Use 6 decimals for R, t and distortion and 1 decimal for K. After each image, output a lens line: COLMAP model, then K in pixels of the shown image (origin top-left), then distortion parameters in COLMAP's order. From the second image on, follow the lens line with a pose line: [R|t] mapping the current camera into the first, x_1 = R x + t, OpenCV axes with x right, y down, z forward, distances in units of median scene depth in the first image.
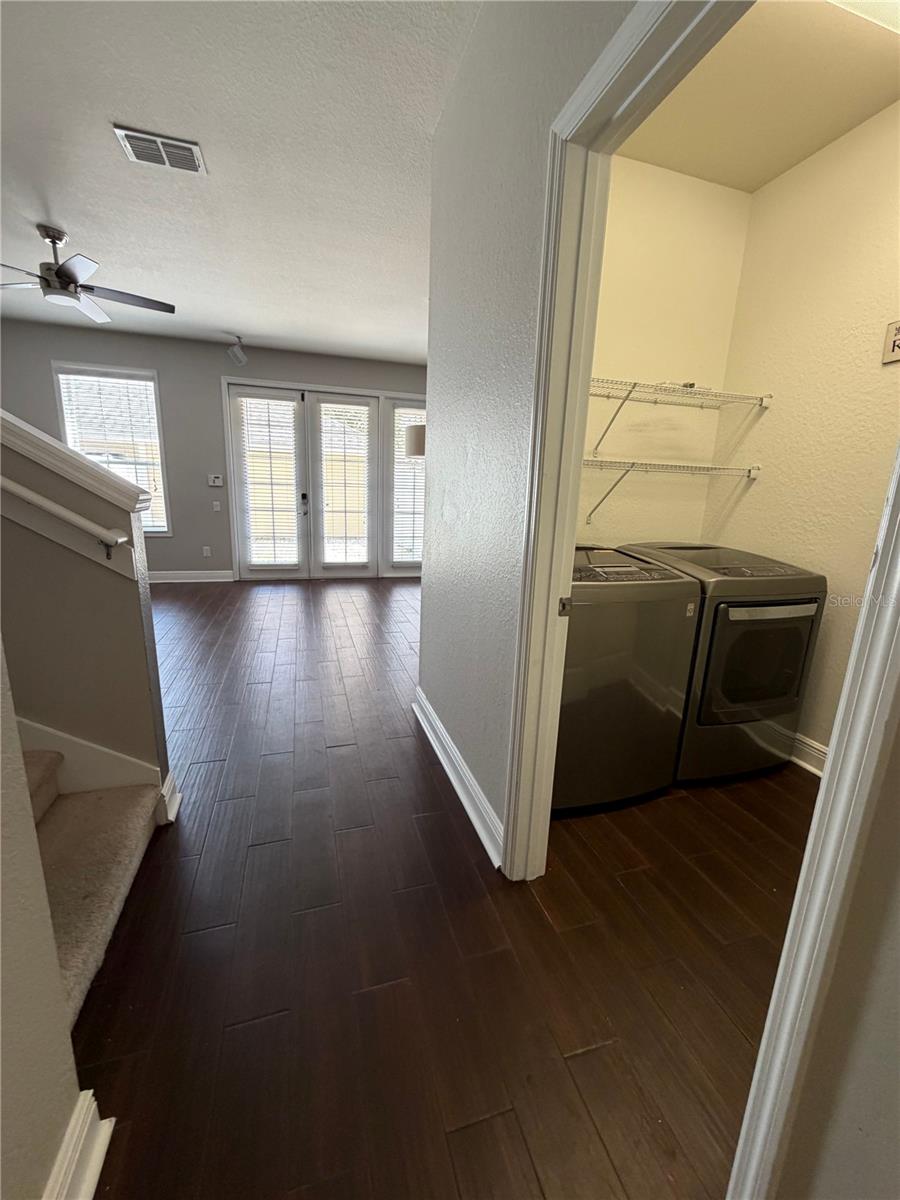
lens RADIAL K [[480.7, 0, 448.9], [0, 480.7, 598.8], [0, 0, 1]] dist [0.000512, 0.000117]
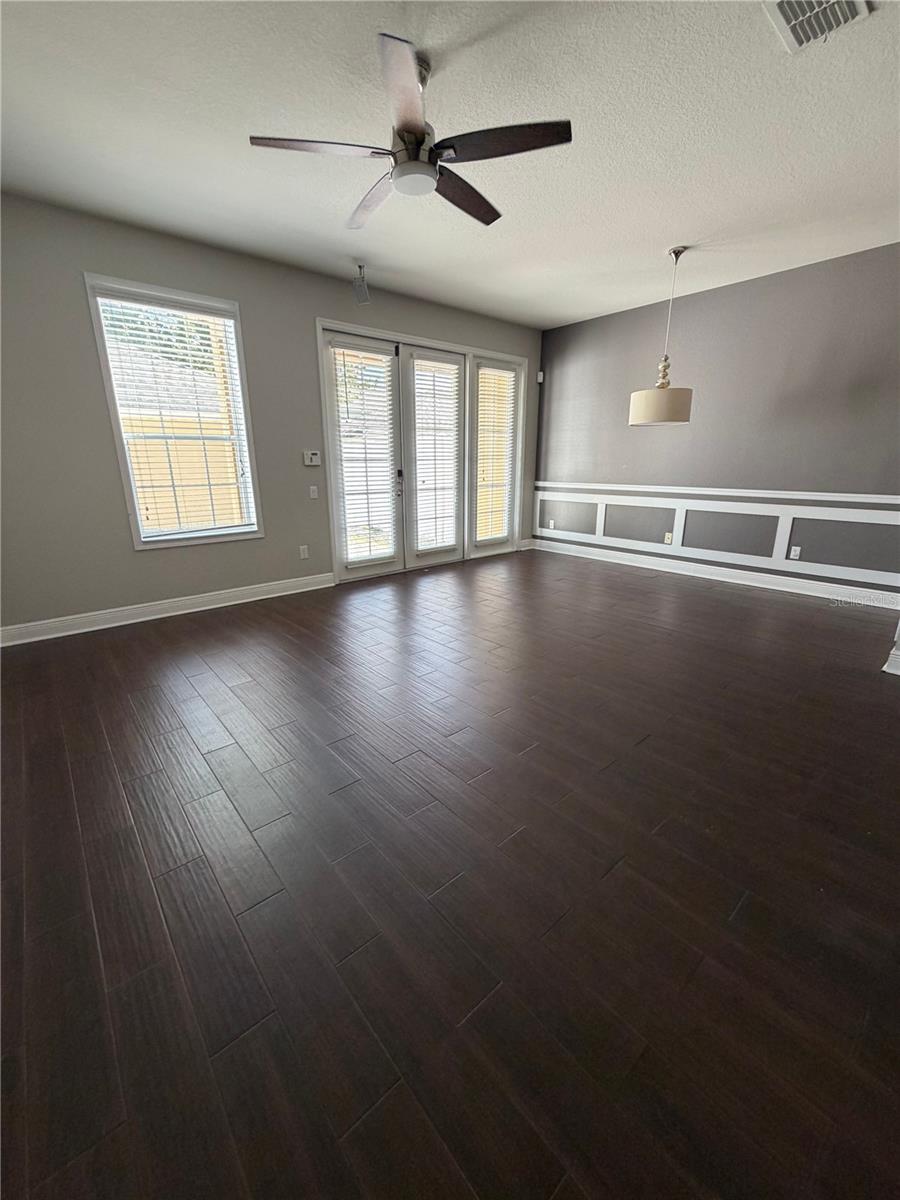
lens RADIAL K [[480.7, 0, 446.9], [0, 480.7, 597.9], [0, 0, 1]] dist [0.000512, 0.000117]
pose [[0.915116, -0.147427, 0.375270, -0.688337], [0.122914, 0.988455, 0.088589, -0.076146], [-0.383998, -0.034943, 0.922673, 0.228100]]
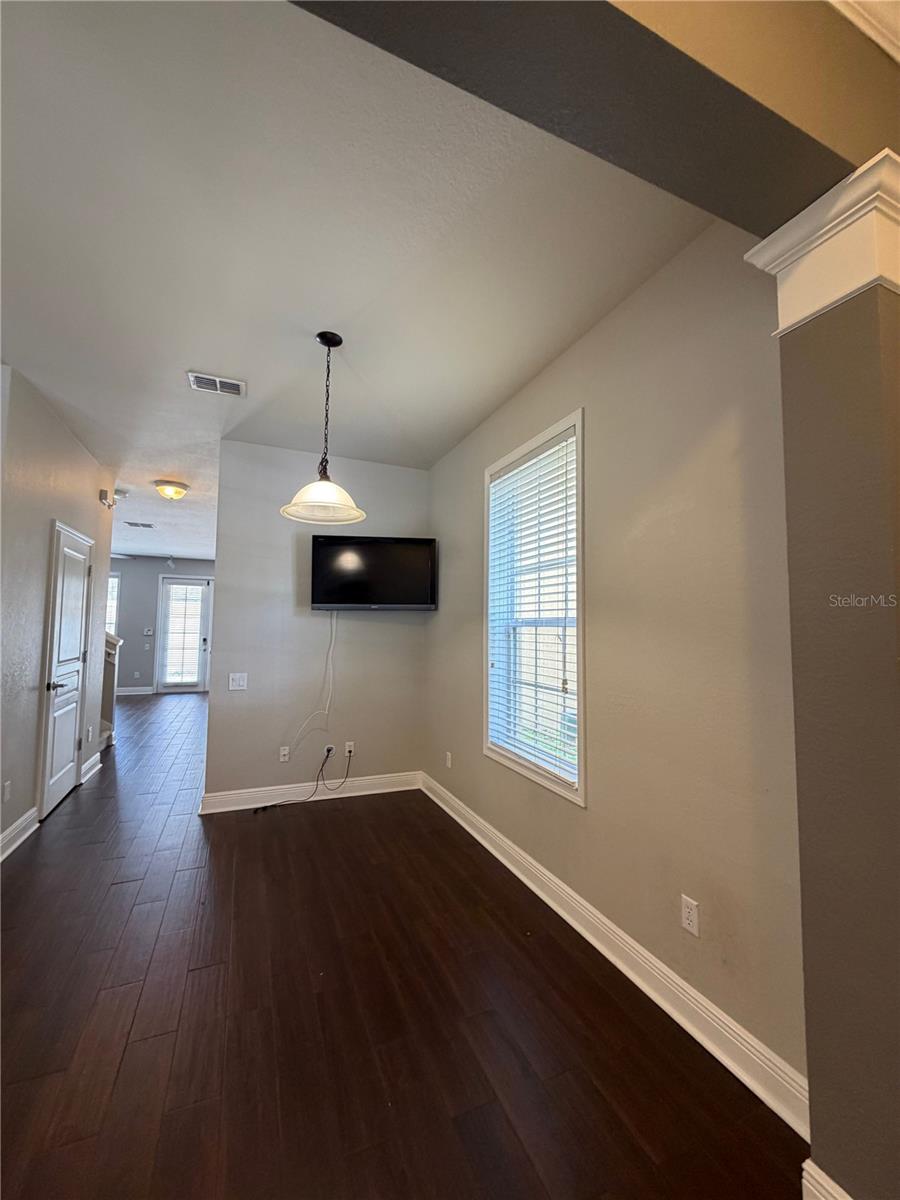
lens RADIAL K [[480.7, 0, 444.9], [0, 480.7, 596.6], [0, 0, 1]] dist [0.000512, 0.000117]
pose [[0.994832, -0.016773, 0.100144, 0.425655], [0.044754, 0.957727, -0.284177, 0.179174], [-0.091144, 0.287190, 0.953528, -0.821587]]
